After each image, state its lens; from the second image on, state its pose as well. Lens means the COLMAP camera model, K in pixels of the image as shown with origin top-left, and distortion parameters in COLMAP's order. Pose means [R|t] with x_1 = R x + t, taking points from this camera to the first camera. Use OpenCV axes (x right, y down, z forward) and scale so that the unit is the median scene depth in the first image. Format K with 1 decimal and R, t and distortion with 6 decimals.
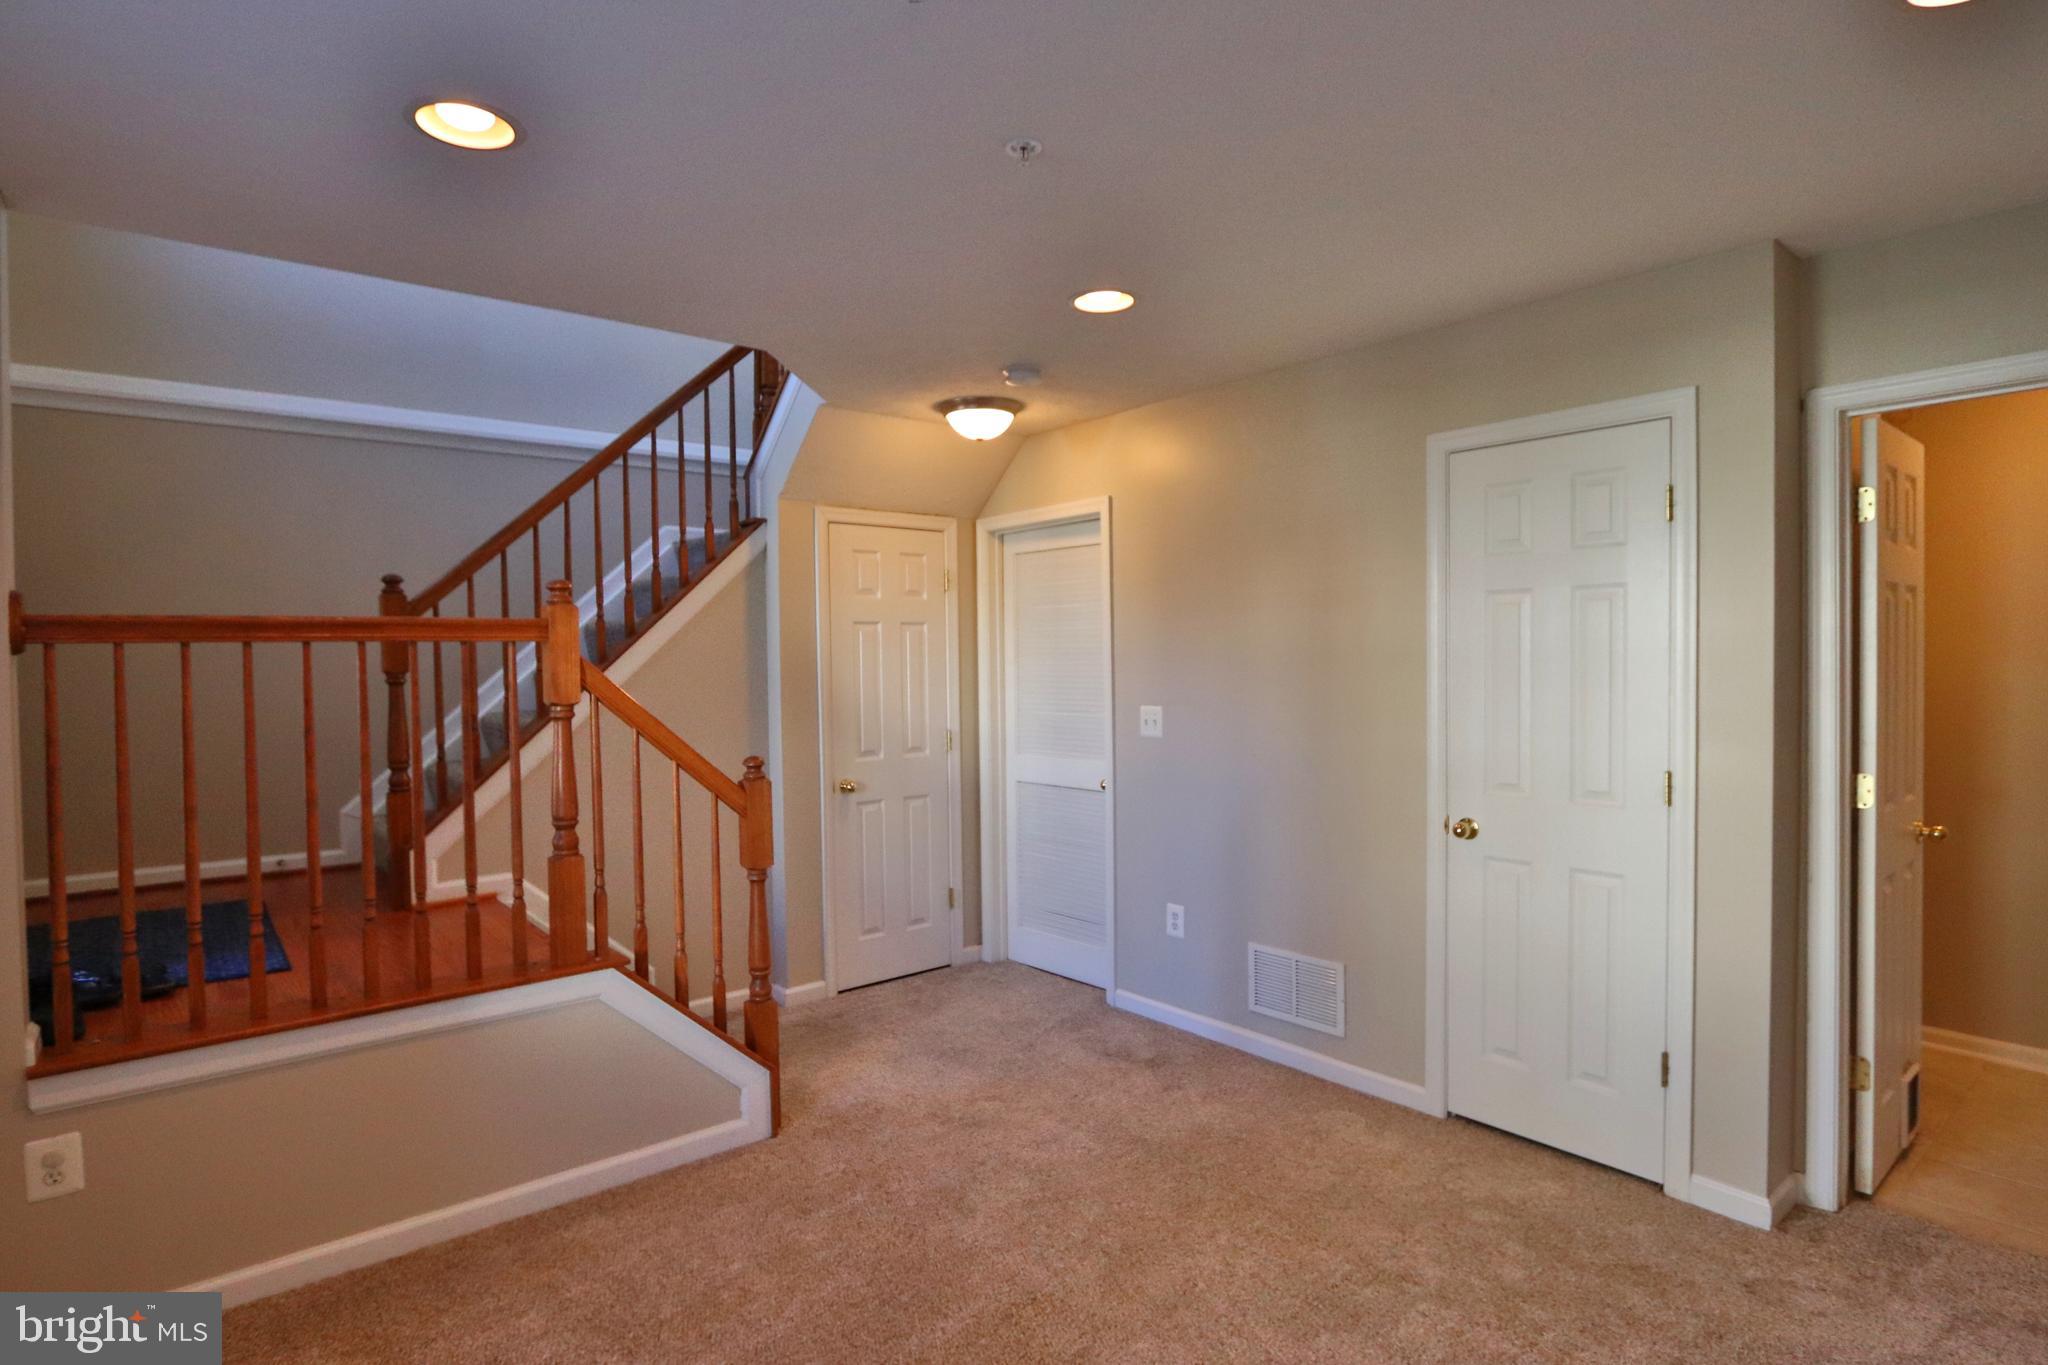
lens RADIAL K [[1039.2, 0, 1017.4], [0, 1039.2, 680.7], [0, 0, 1]] dist [-0.025745, -0.000484]
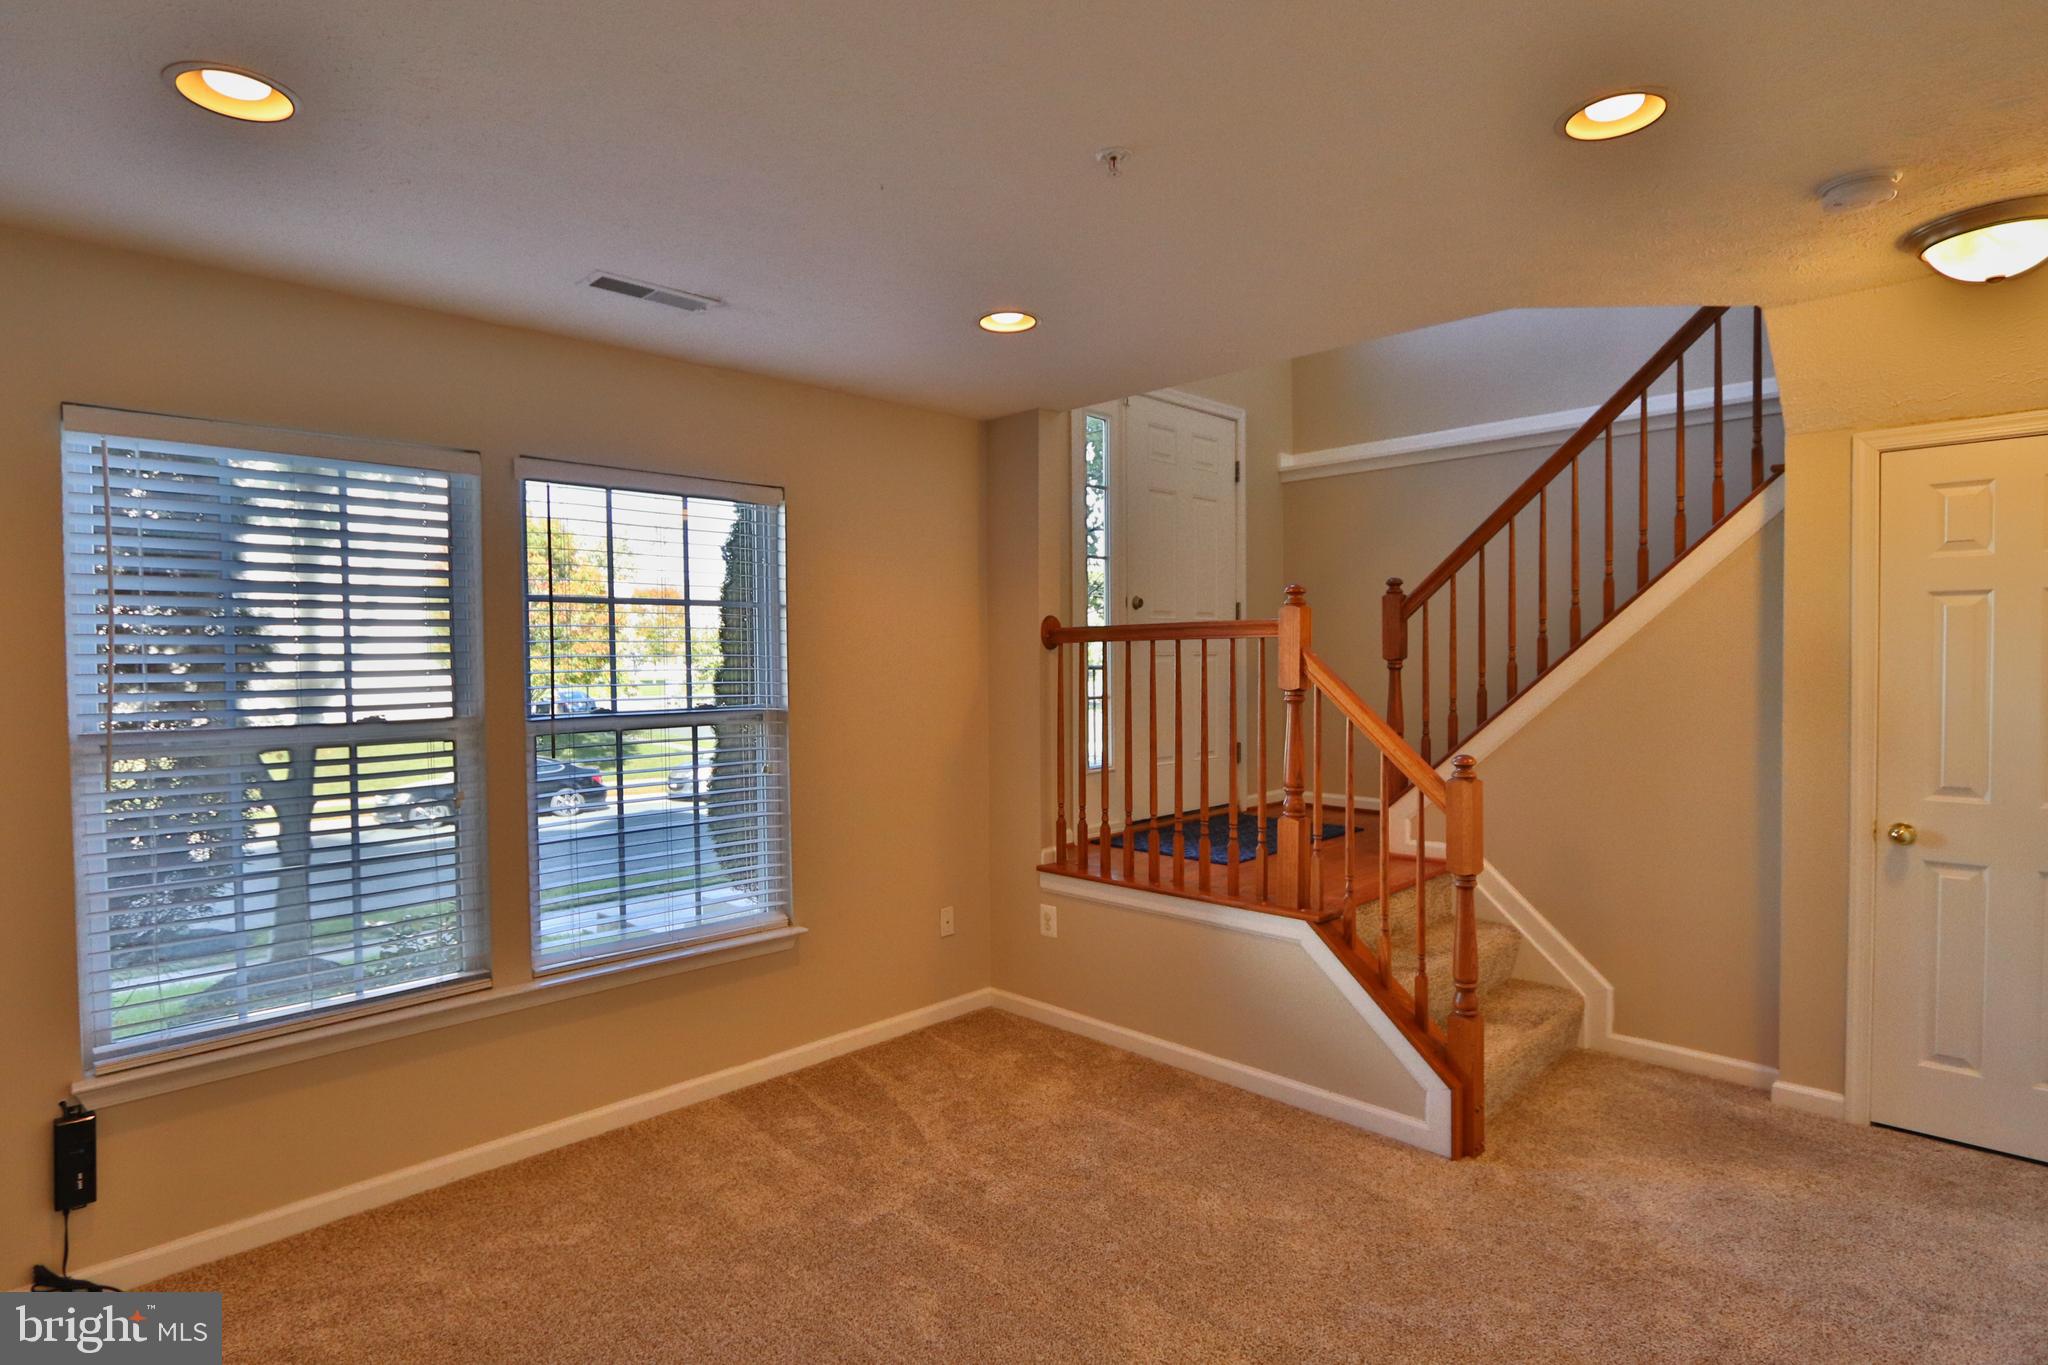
lens RADIAL K [[1039.2, 0, 1017.4], [0, 1039.2, 680.7], [0, 0, 1]] dist [-0.025745, -0.000484]
pose [[0.088305, 0.034859, -0.995483, 0.503815], [-0.011568, 0.999356, 0.033968, -0.017028], [0.996026, 0.008517, 0.088652, 0.403609]]
